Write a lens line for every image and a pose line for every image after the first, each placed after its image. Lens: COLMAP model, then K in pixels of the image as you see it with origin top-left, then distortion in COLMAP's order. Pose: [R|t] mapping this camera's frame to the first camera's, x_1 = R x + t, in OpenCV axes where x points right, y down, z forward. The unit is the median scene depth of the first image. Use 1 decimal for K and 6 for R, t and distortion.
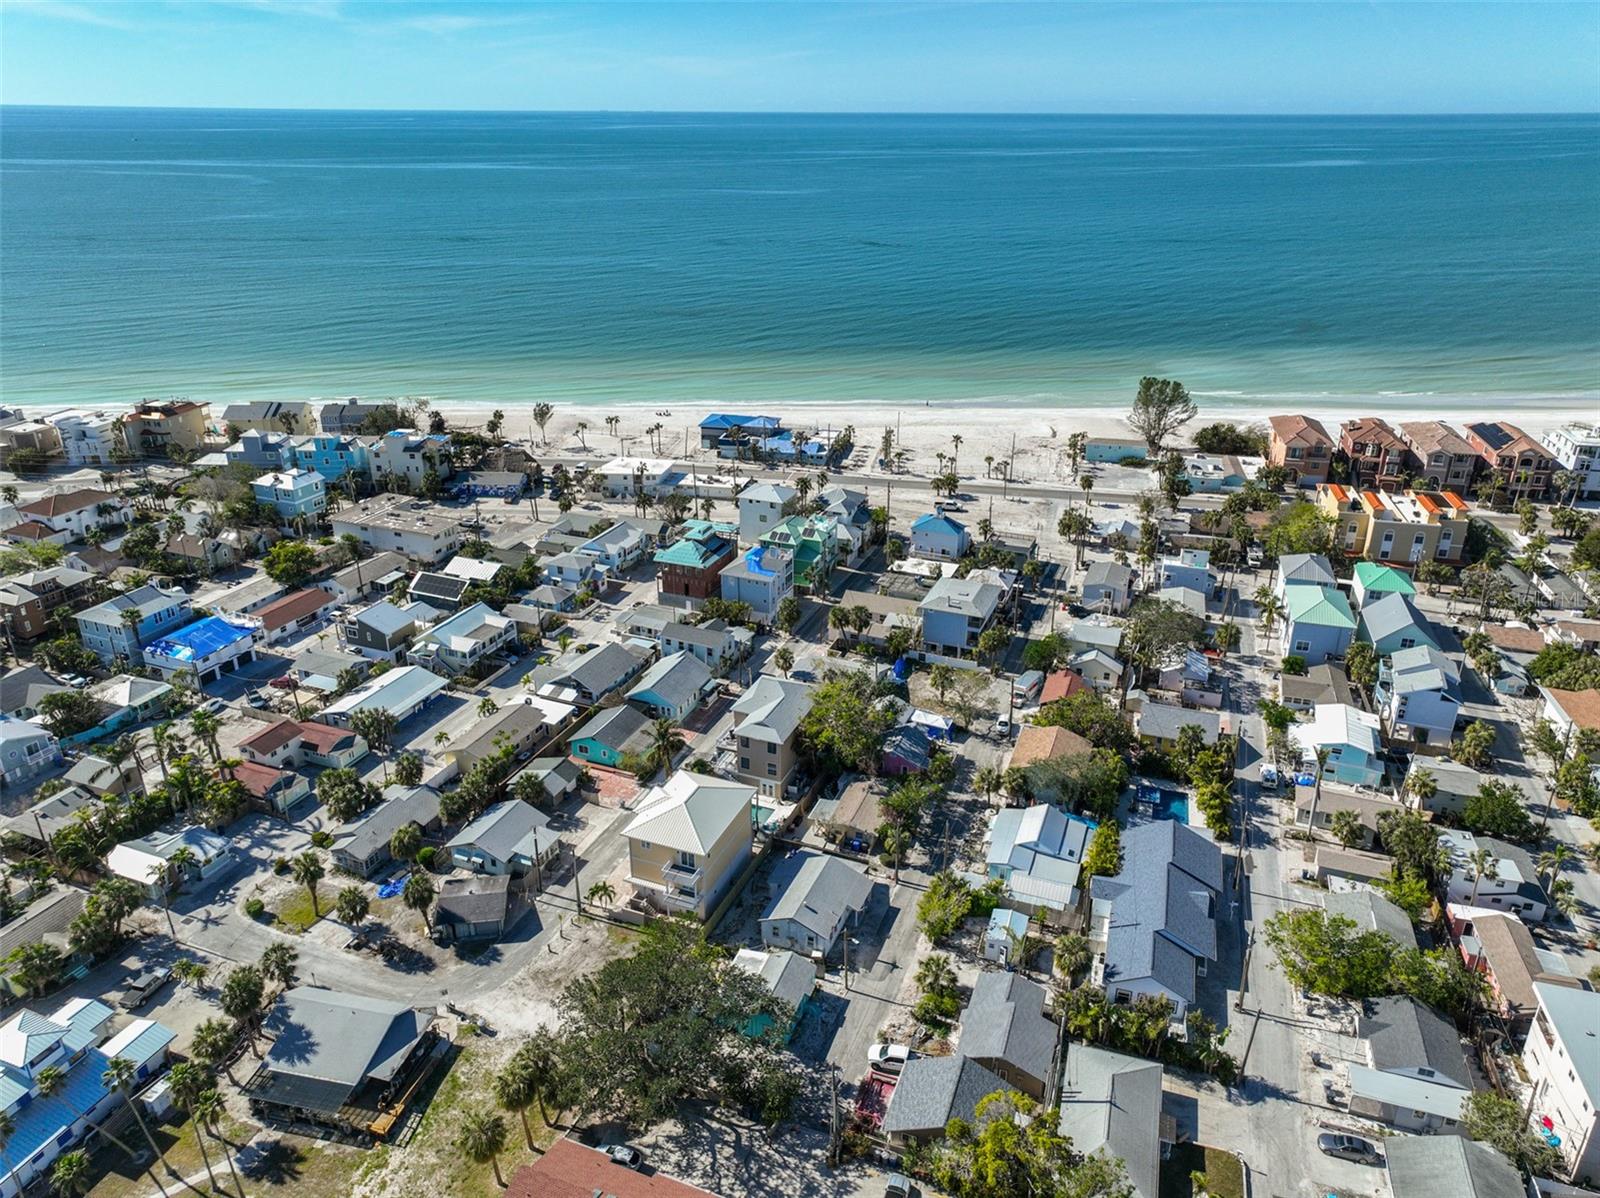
lens RADIAL K [[1117.6, 0, 806.8], [0, 1117.6, 598.8], [0, 0, 1]] dist [0.000306, 0.016275]
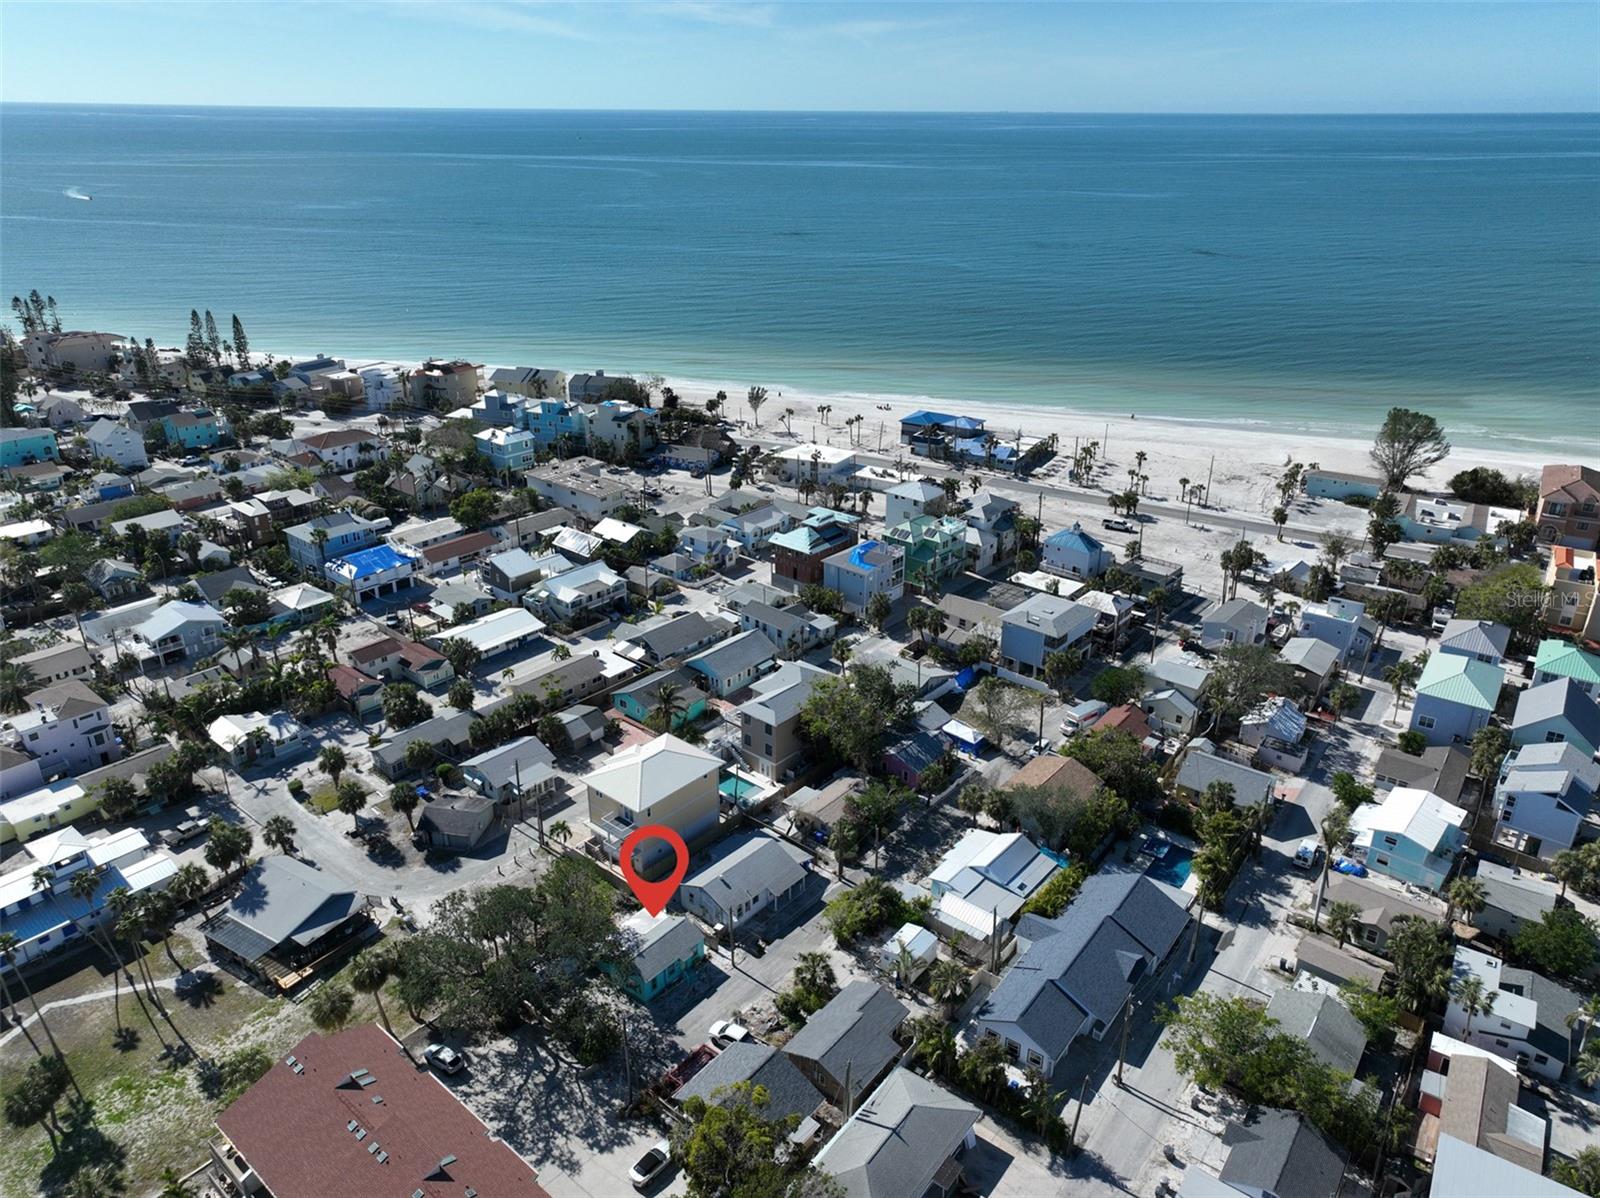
lens RADIAL K [[1117.6, 0, 806.8], [0, 1117.6, 598.8], [0, 0, 1]] dist [0.000306, 0.016275]
pose [[0.947199, 0.129653, -0.293265, 0.236134], [-0.129912, 0.991350, 0.018685, -0.006447], [0.293151, 0.020400, 0.955848, 0.026888]]
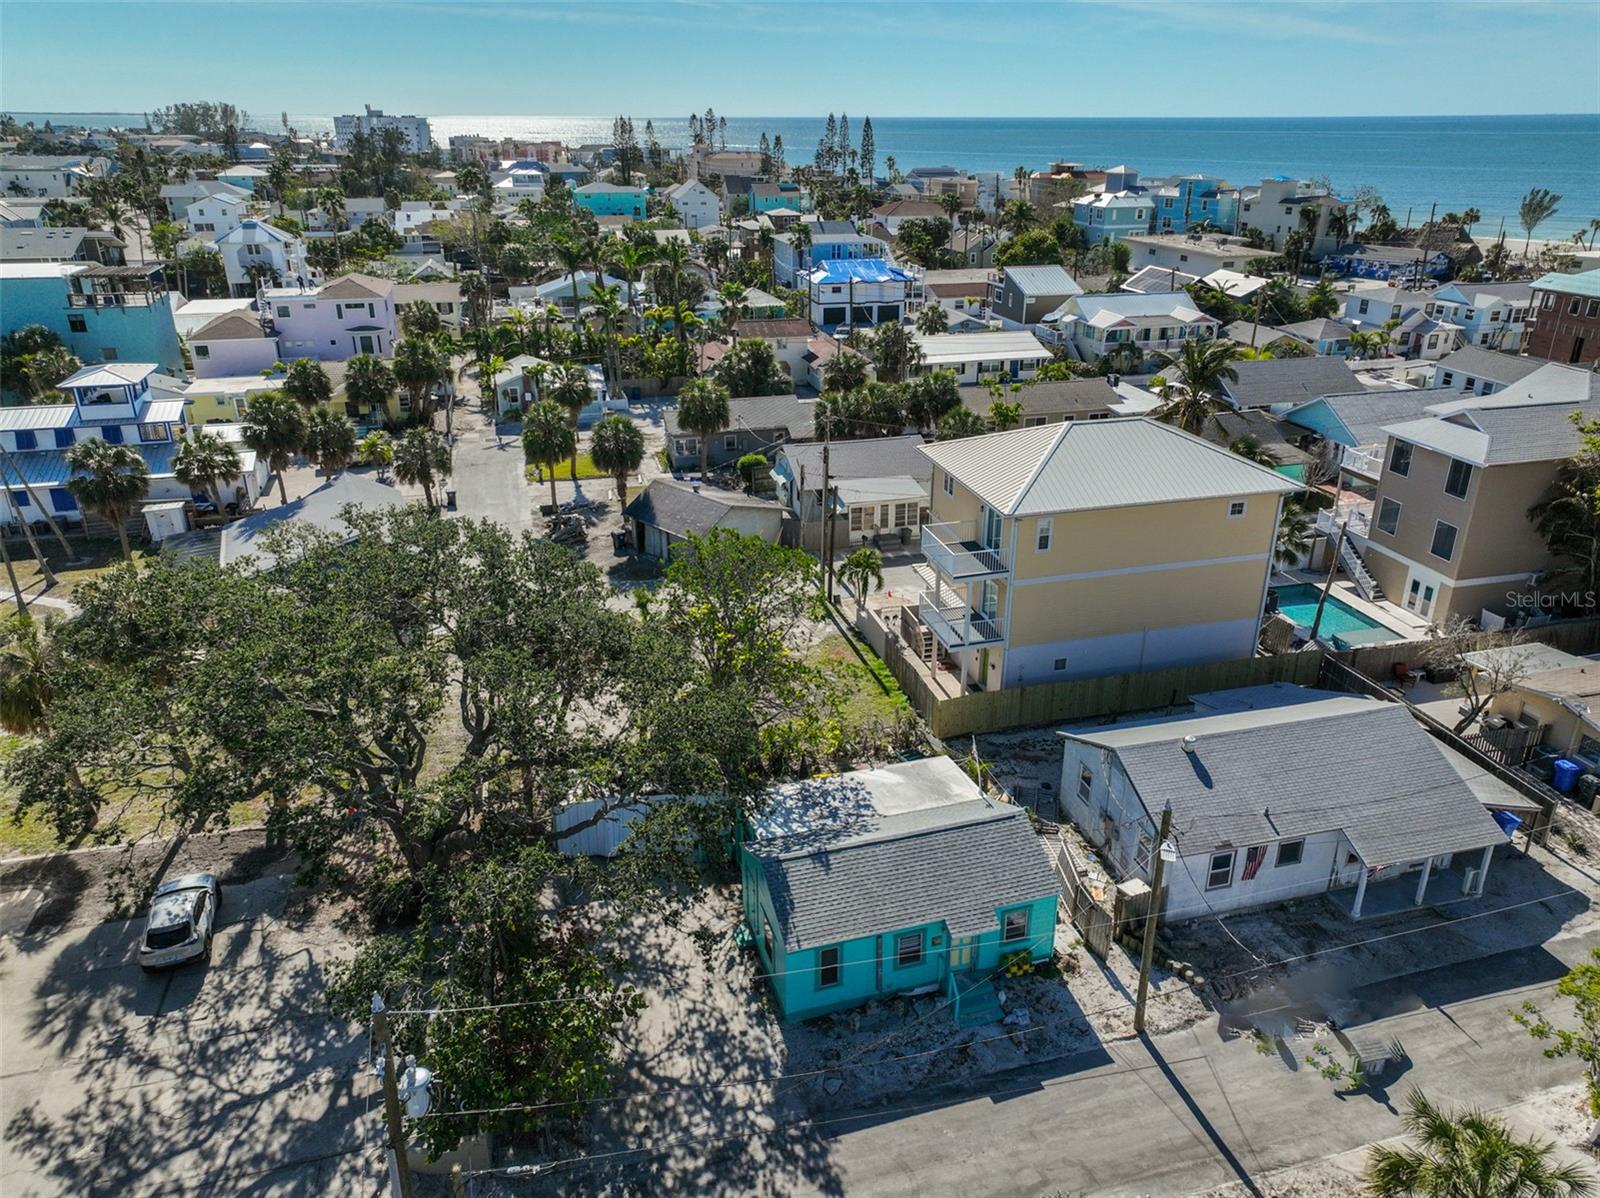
lens RADIAL K [[1117.6, 0, 806.8], [0, 1117.6, 598.8], [0, 0, 1]] dist [0.000306, 0.016275]
pose [[0.597625, 0.312040, -0.738563, 0.106933], [-0.318406, 0.937773, 0.138561, 0.156563], [0.735841, 0.152355, 0.659792, 0.490659]]
